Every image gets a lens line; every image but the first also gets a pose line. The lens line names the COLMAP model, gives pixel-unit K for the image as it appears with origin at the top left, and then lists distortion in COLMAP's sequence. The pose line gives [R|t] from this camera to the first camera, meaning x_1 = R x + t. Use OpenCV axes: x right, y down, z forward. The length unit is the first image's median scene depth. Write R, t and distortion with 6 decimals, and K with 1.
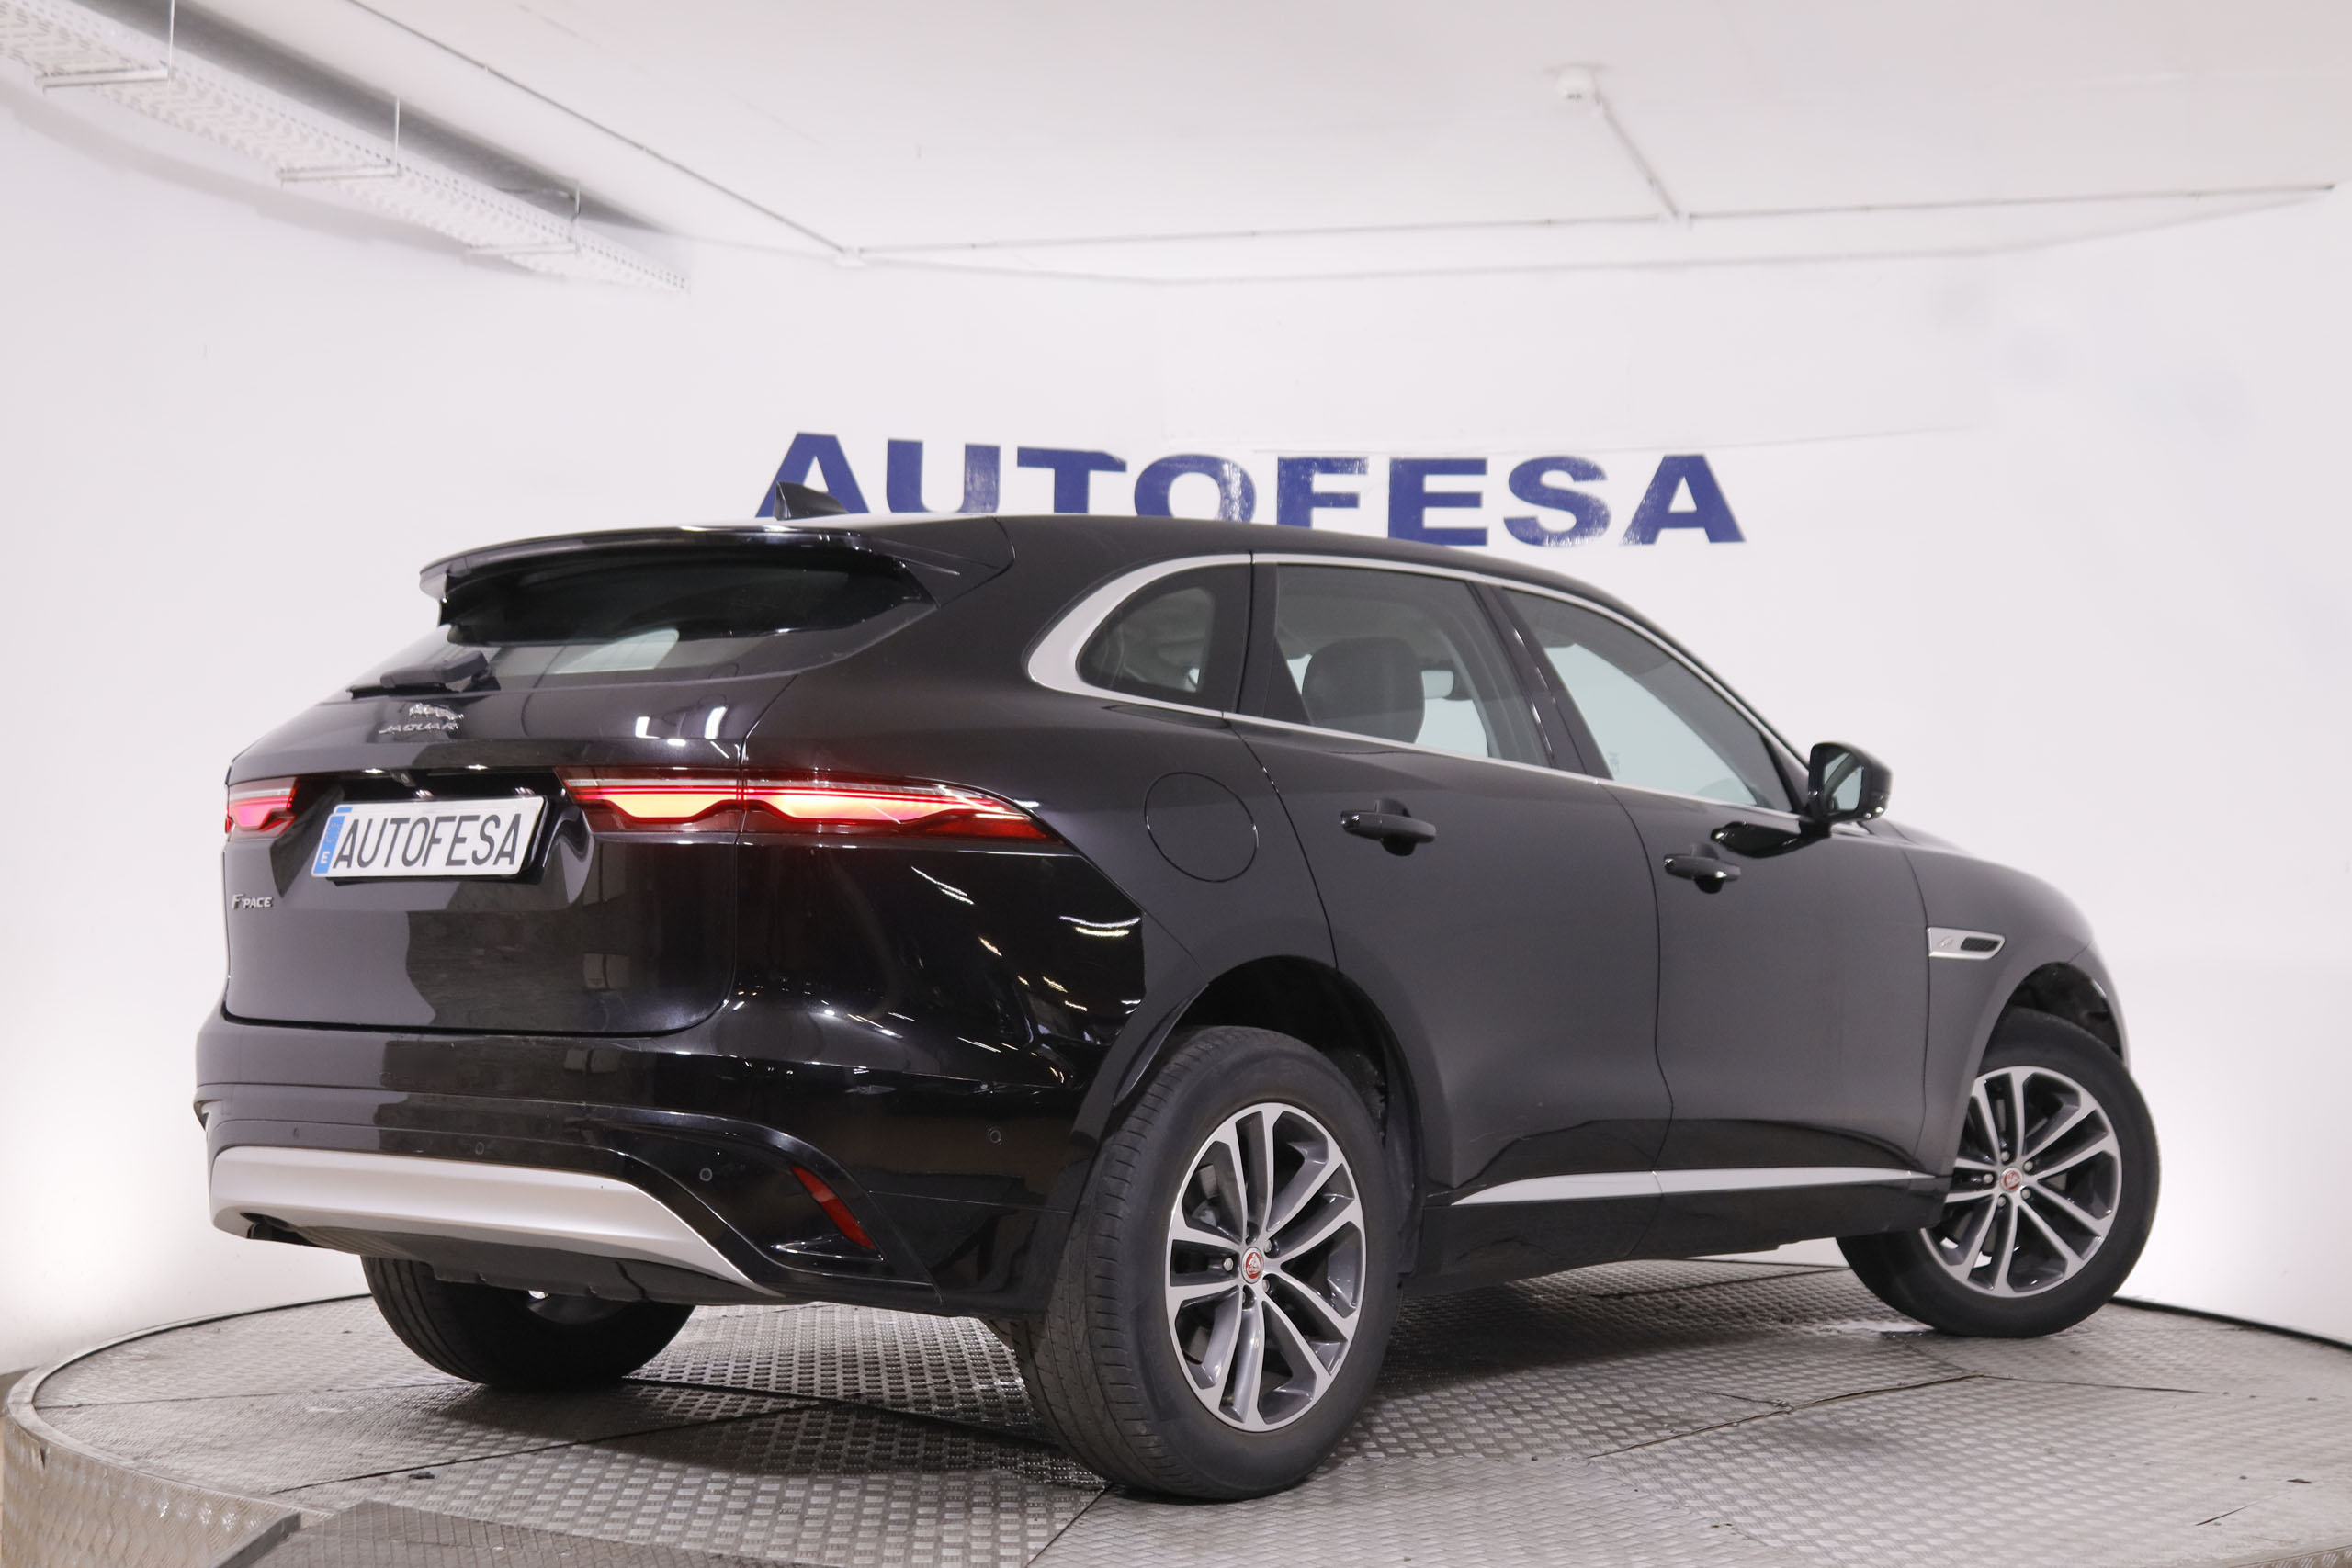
lens RADIAL K [[3583.2, 0, 1177.6], [0, 3583.2, 769.7], [0, 0, 1]] dist [-0.015762, 0.154586]
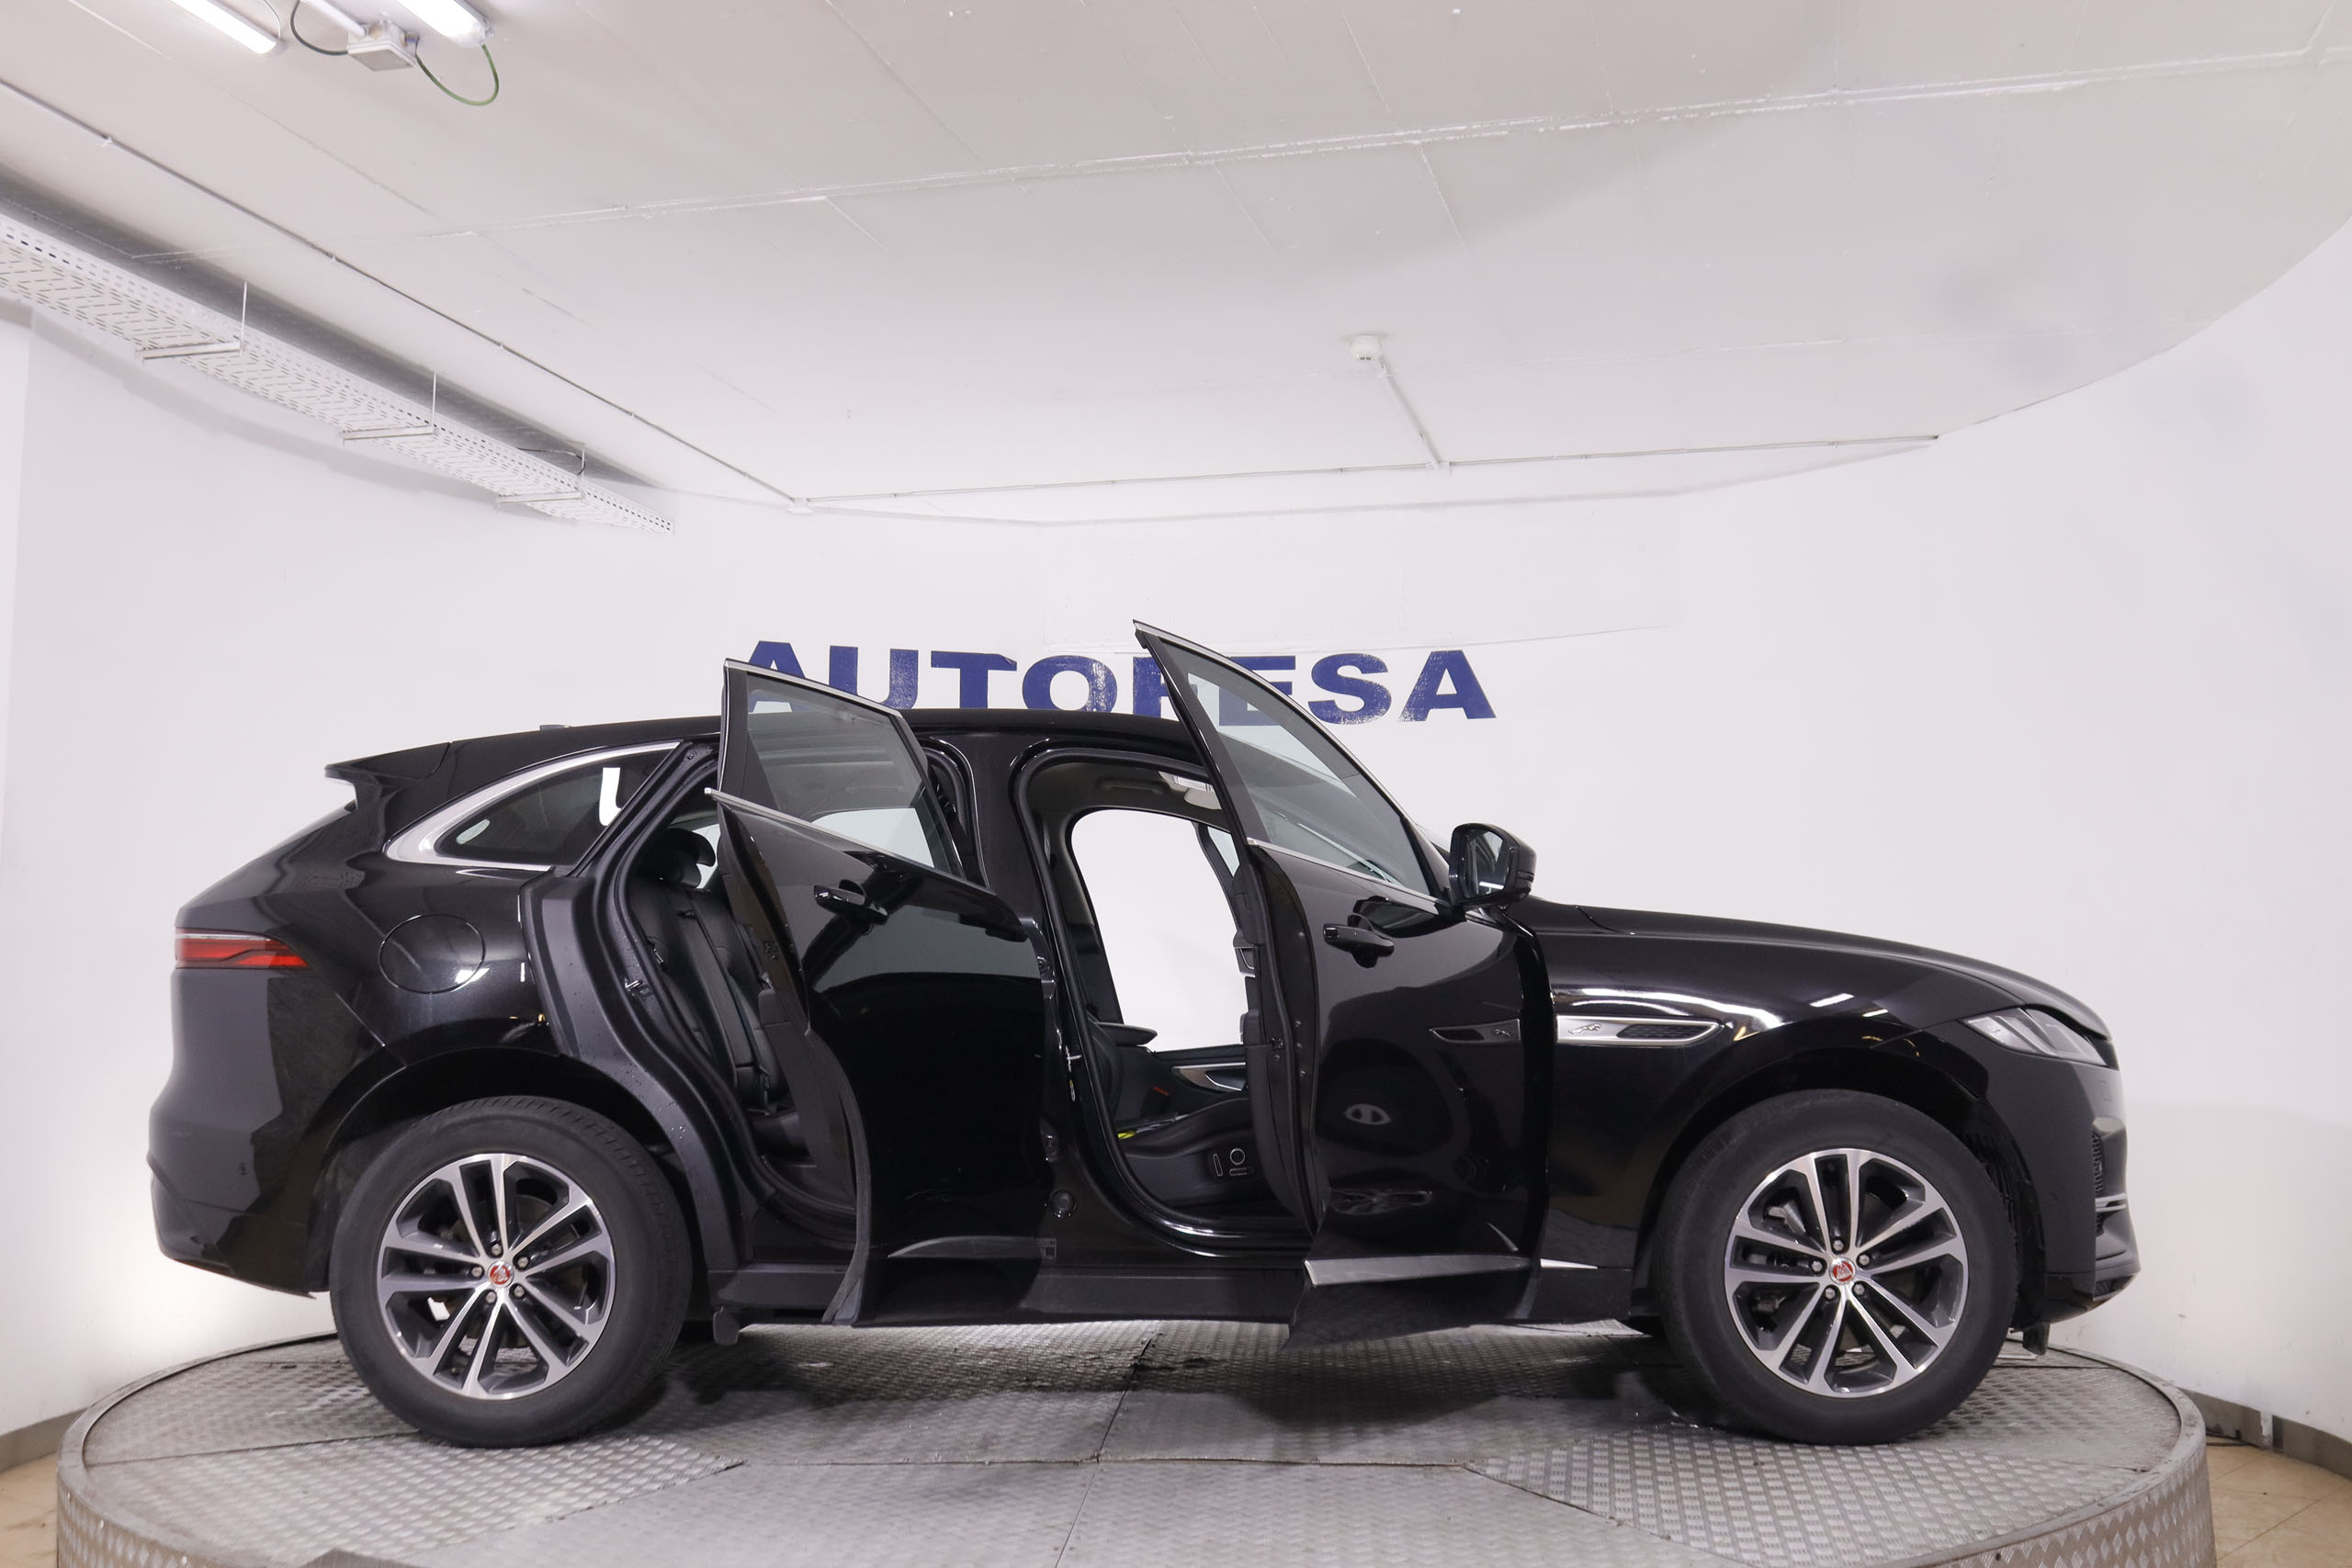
lens RADIAL K [[2496.5, 0, 1176.0], [0, 2496.5, 784.0], [0, 0, 1]] dist [-0.102249, 0.124969]
pose [[0.998848, -0.013397, 0.046080, 0.001167], [0.015783, 0.998532, -0.051809, 0.005727], [-0.045318, 0.052477, 0.997593, 0.113058]]
